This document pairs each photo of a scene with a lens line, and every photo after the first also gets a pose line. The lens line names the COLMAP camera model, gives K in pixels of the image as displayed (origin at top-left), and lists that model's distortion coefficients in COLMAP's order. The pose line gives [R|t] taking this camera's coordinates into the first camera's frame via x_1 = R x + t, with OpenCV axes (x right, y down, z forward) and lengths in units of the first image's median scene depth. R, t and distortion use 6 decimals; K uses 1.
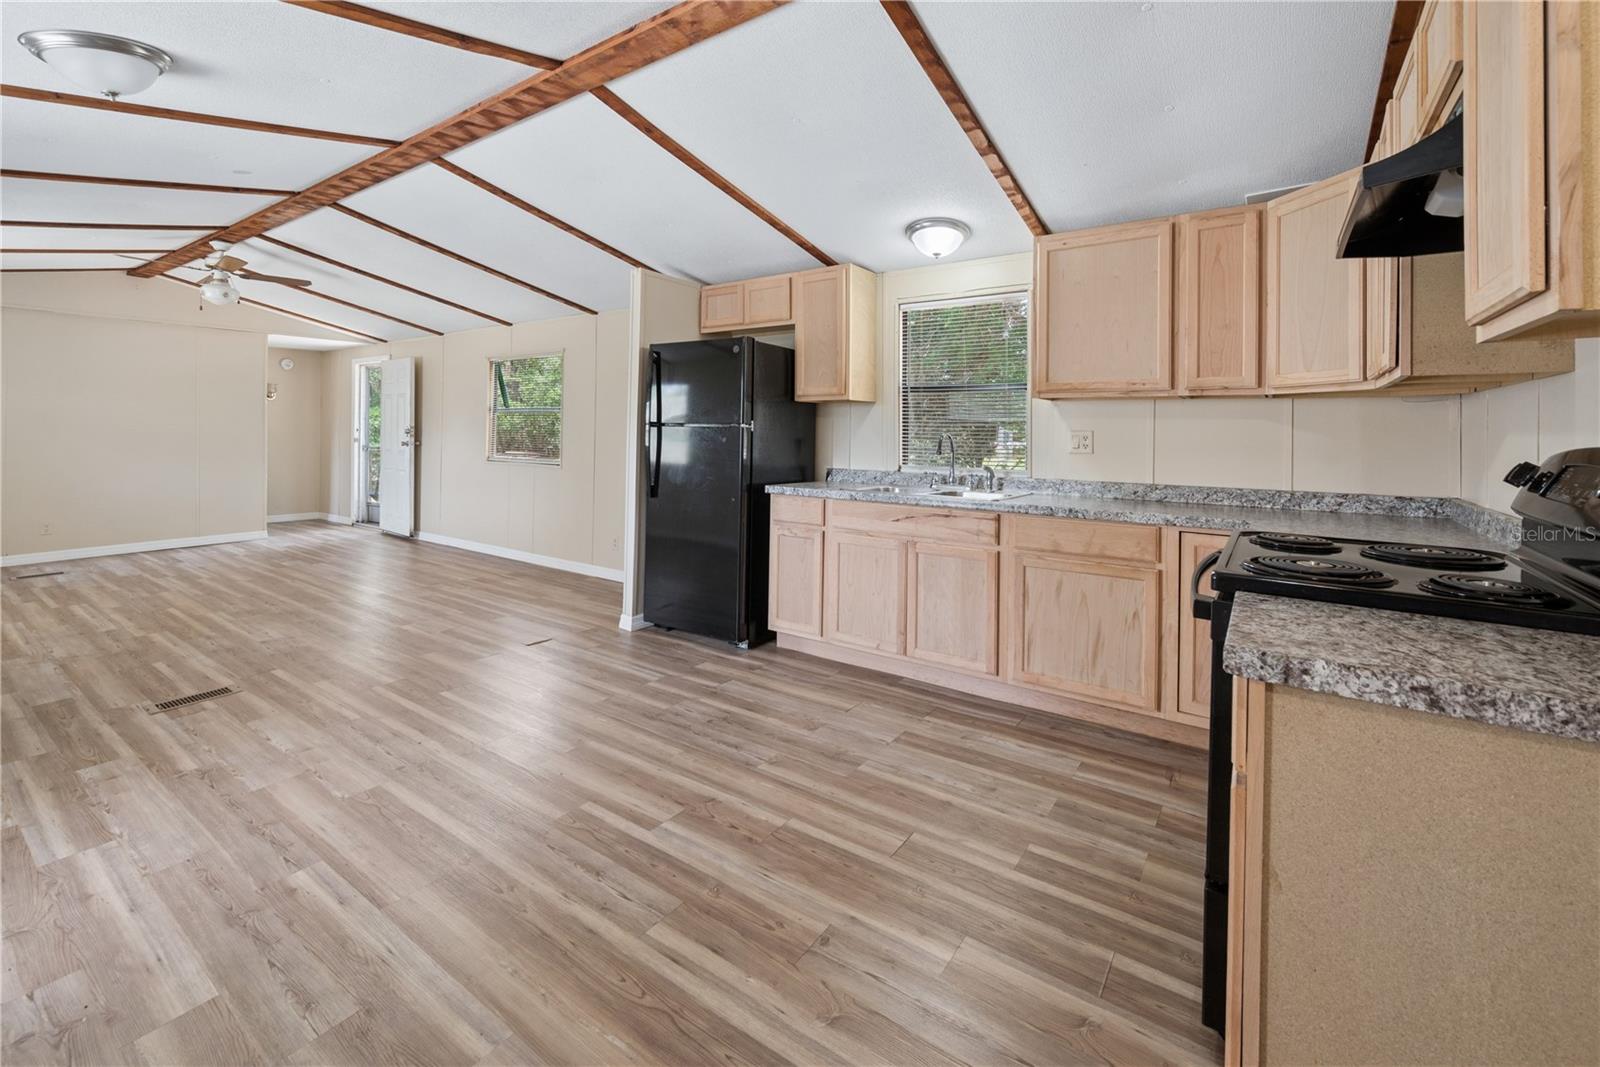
lens RADIAL K [[674.9, 0, 805.1], [0, 674.9, 420.2], [0, 0, 1]] dist [-0.001764, 0.000197]
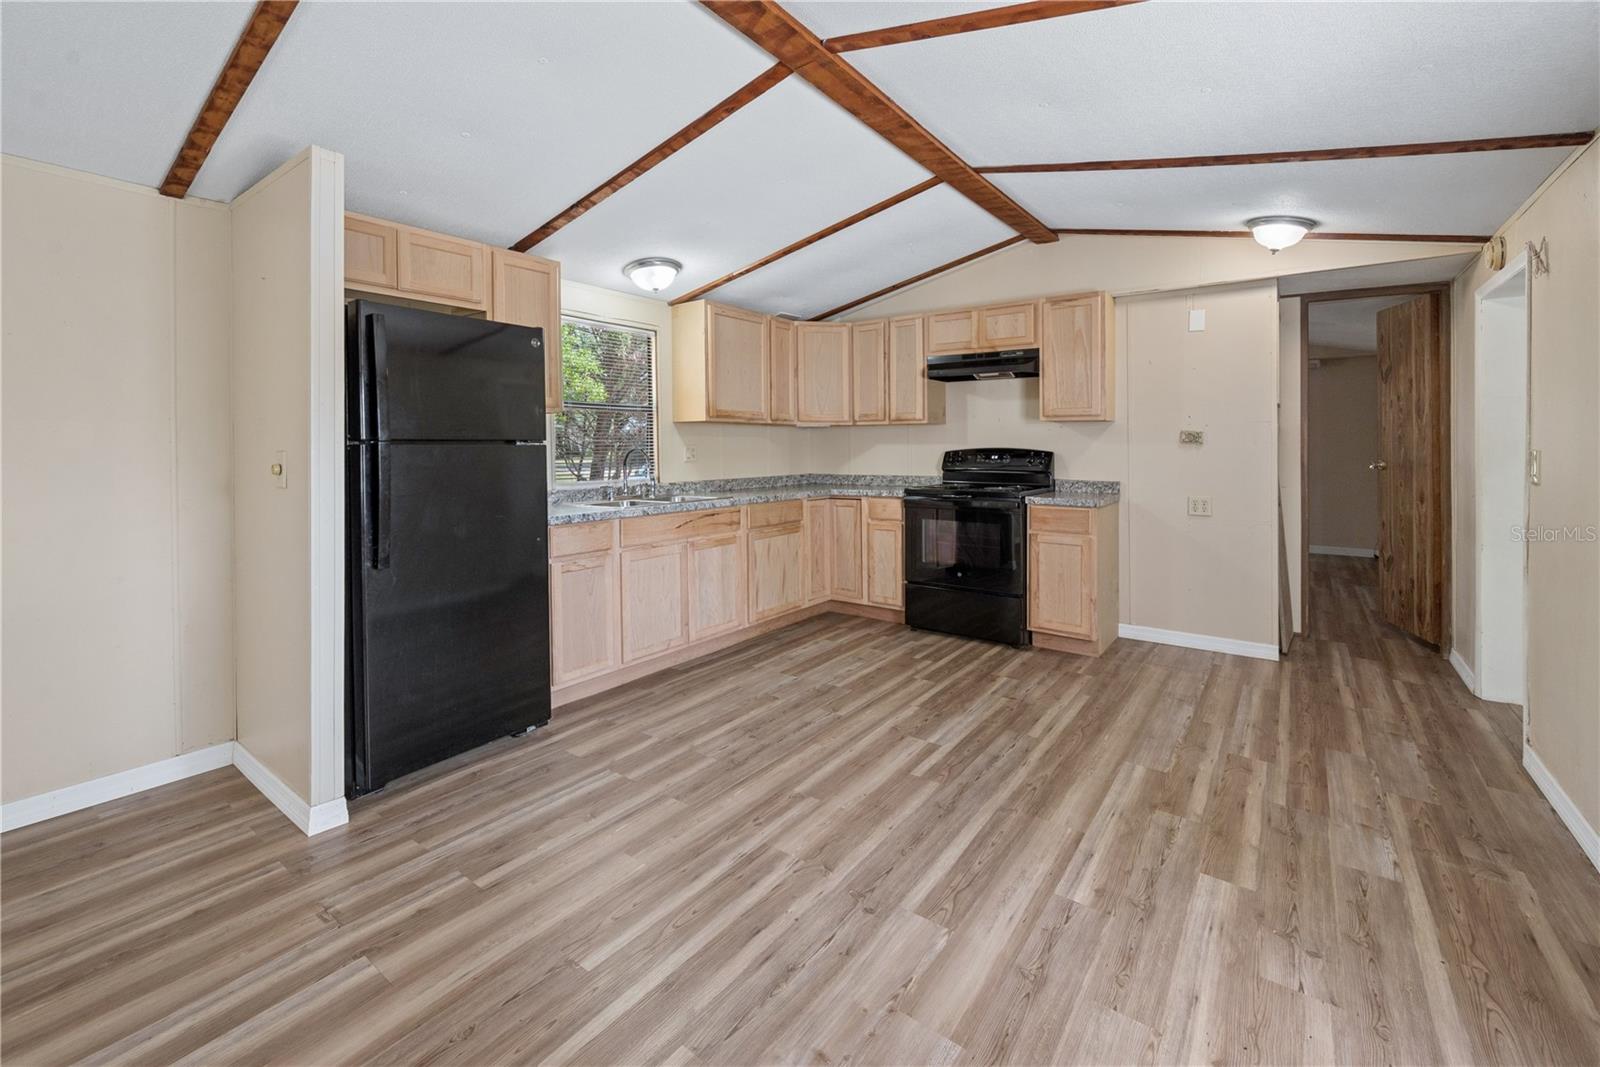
lens RADIAL K [[668.3, 0, 799.4], [0, 668.3, 437.7], [0, 0, 1]] dist [-0.000586, -0.000238]
pose [[0.033024, -0.000368, 0.999454, -1.105024], [-0.011266, 0.999936, 0.000741, -0.002711], [-0.999391, -0.011285, 0.033018, 0.875576]]
